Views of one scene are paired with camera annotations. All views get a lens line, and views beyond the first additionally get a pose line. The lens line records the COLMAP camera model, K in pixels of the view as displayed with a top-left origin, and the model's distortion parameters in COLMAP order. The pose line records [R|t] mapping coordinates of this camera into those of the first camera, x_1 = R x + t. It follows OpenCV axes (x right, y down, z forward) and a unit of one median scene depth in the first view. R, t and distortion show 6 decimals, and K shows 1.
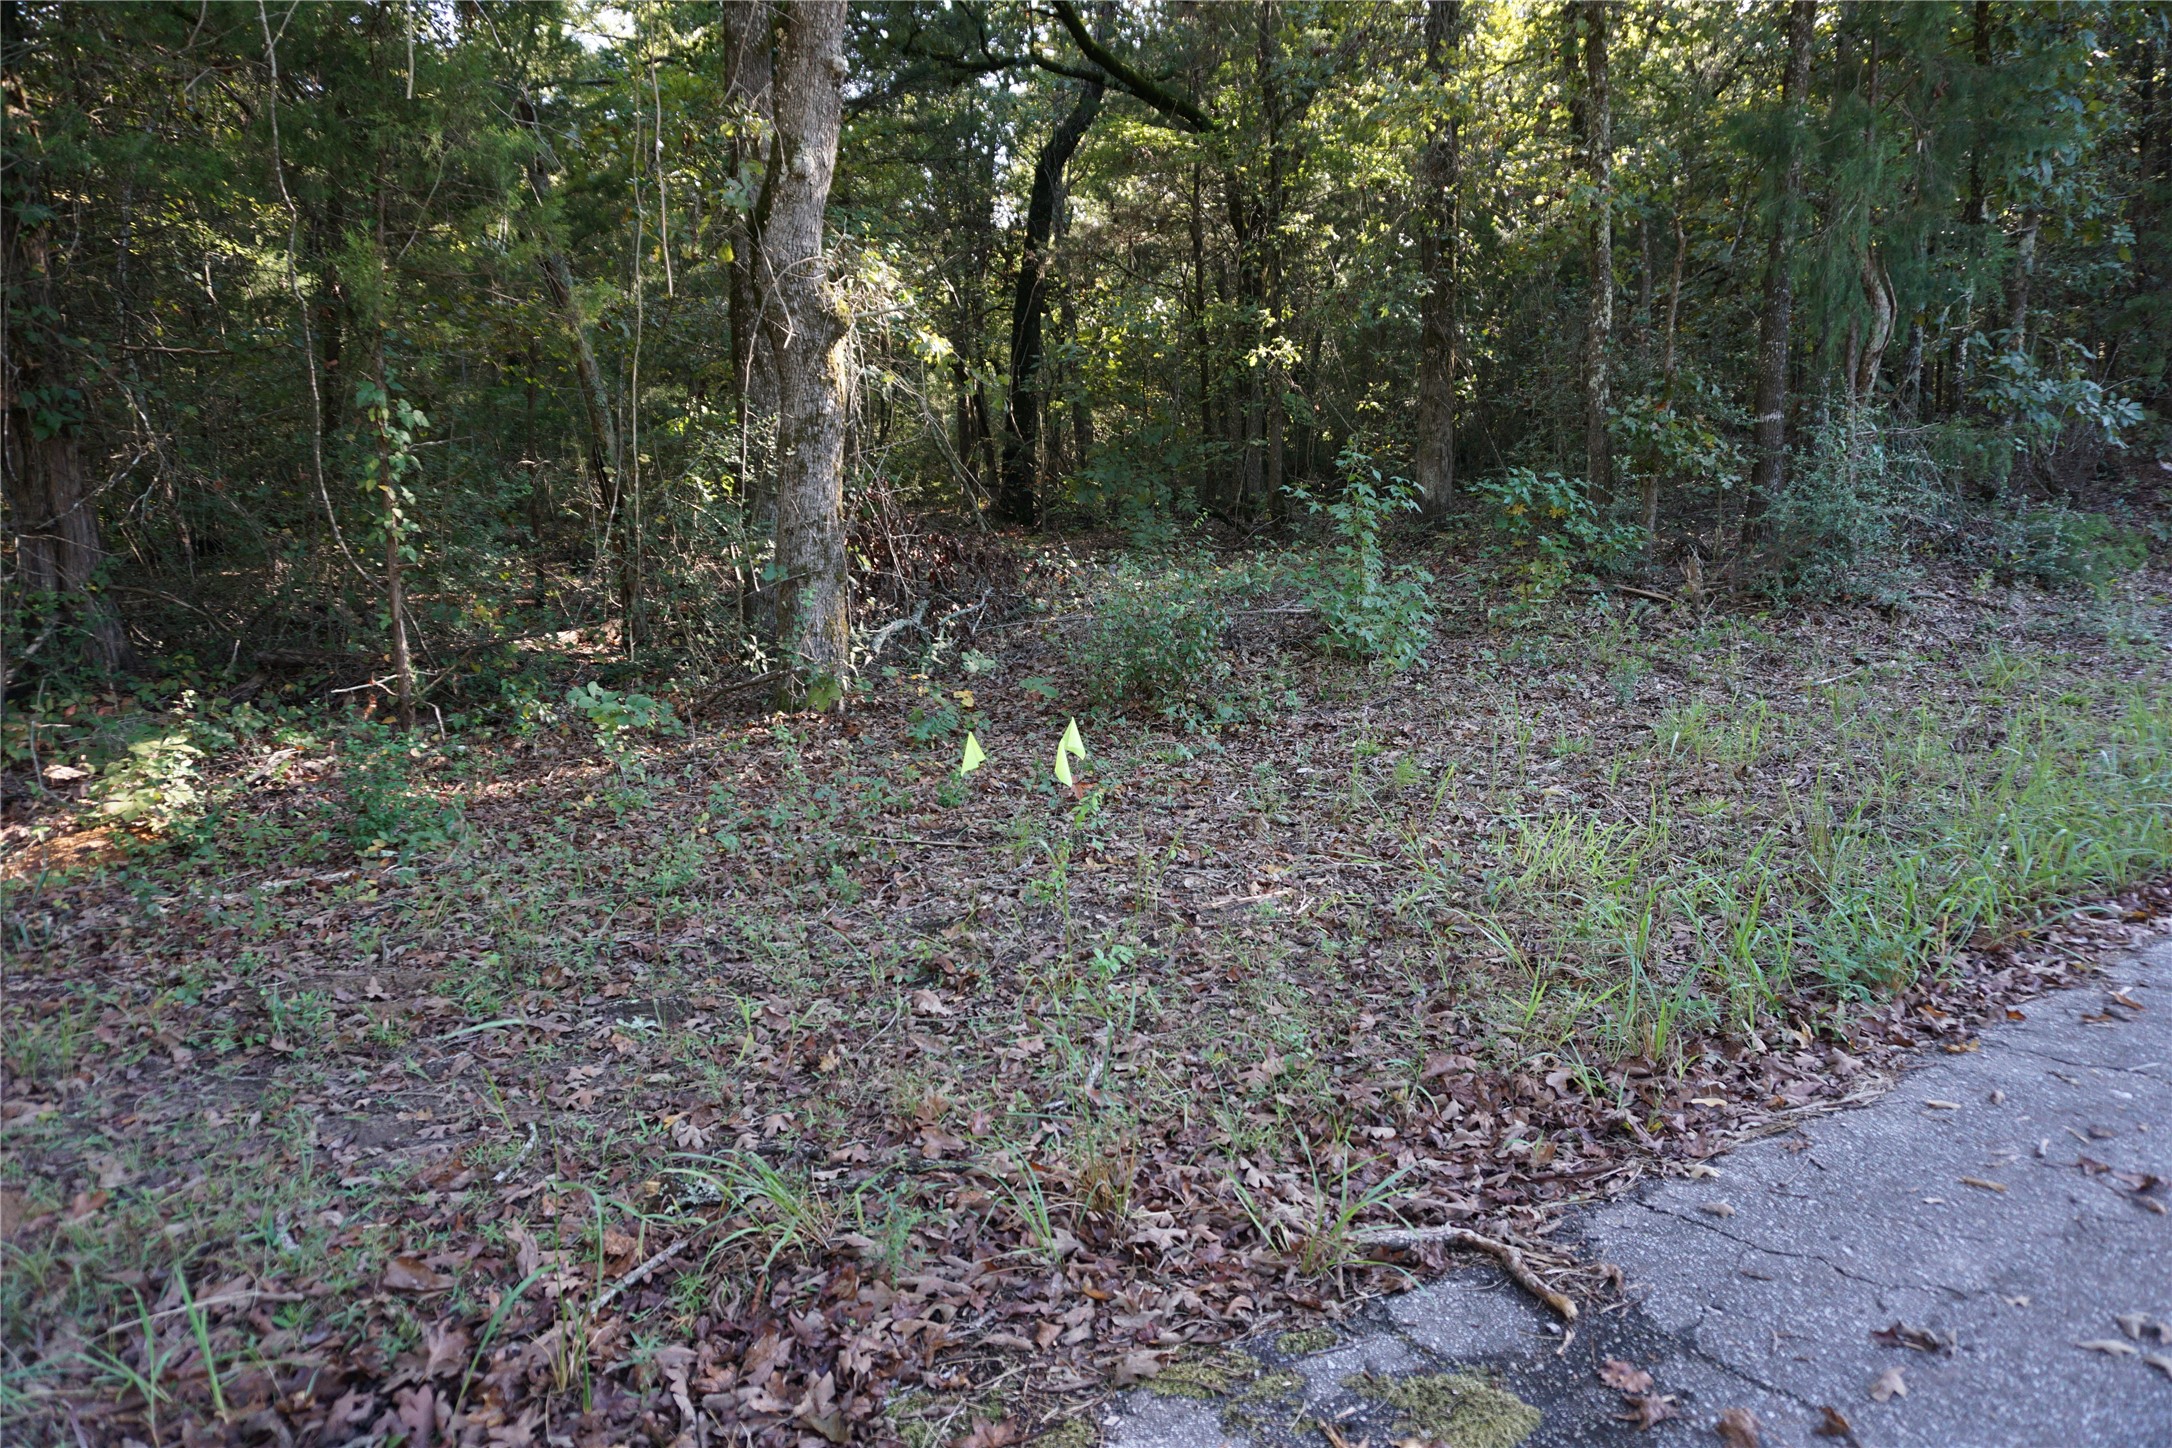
lens RADIAL K [[1661.8, 0, 1086.0], [0, 1661.8, 724.0], [0, 0, 1]] dist [-0.051052, 0.001938]
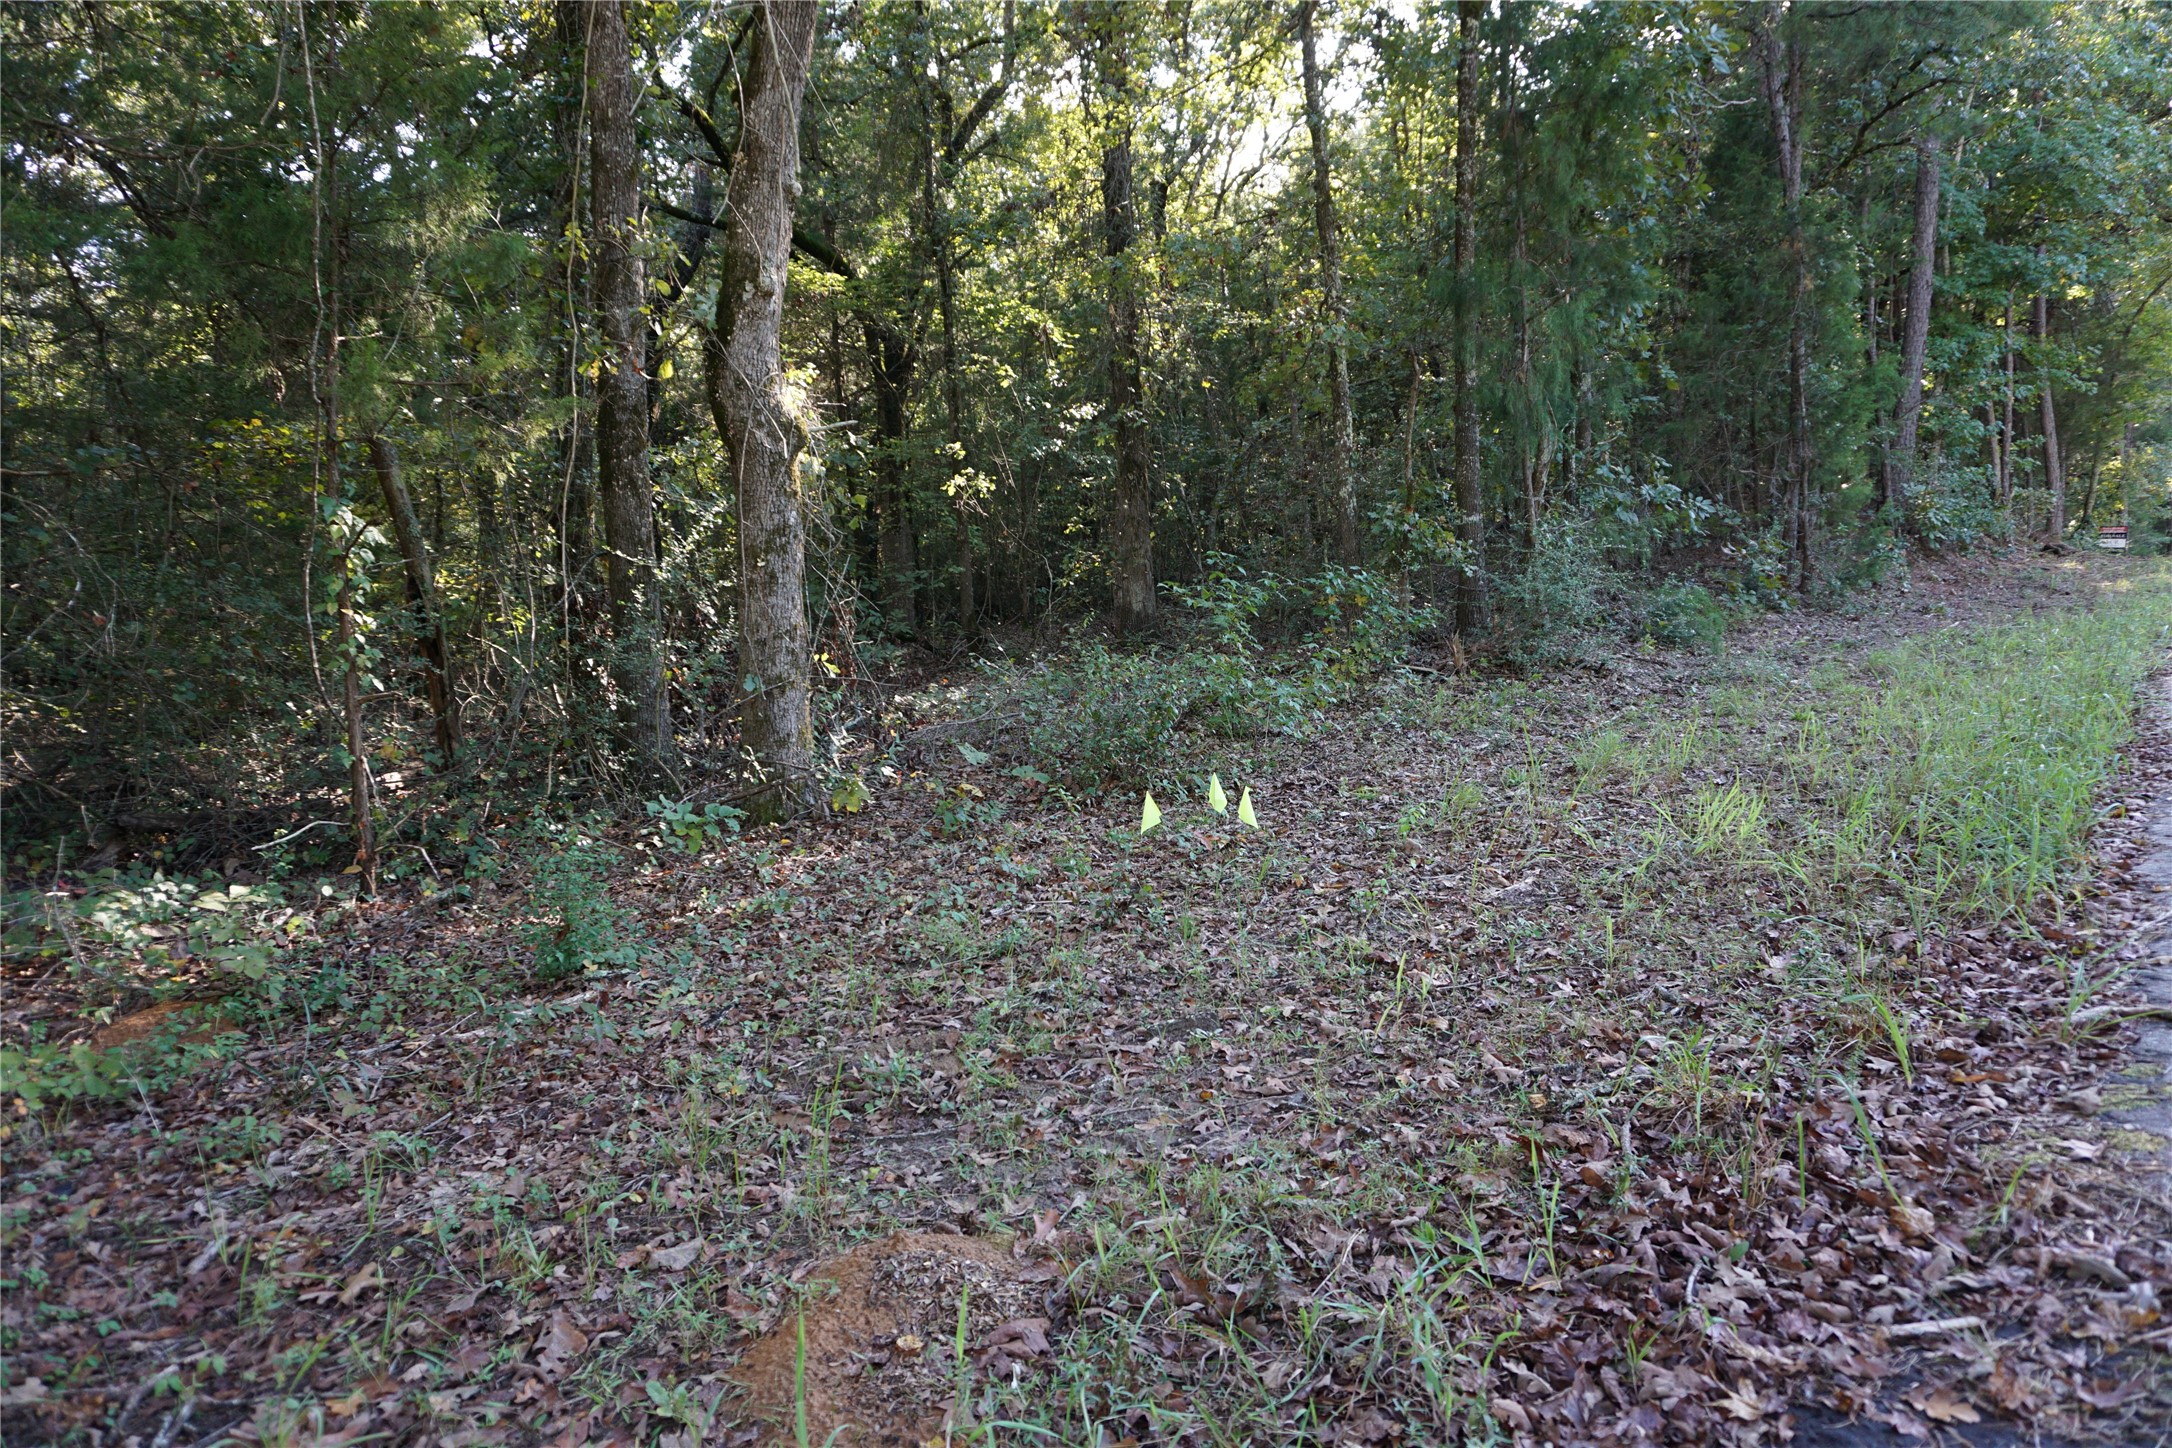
lens RADIAL K [[1661.8, 0, 1086.0], [0, 1661.8, 724.0], [0, 0, 1]] dist [-0.051052, 0.001938]
pose [[0.922120, -0.067627, 0.380948, -0.379257], [0.103527, 0.991831, -0.074524, 0.027459], [-0.372796, 0.108159, 0.921588, 0.011050]]
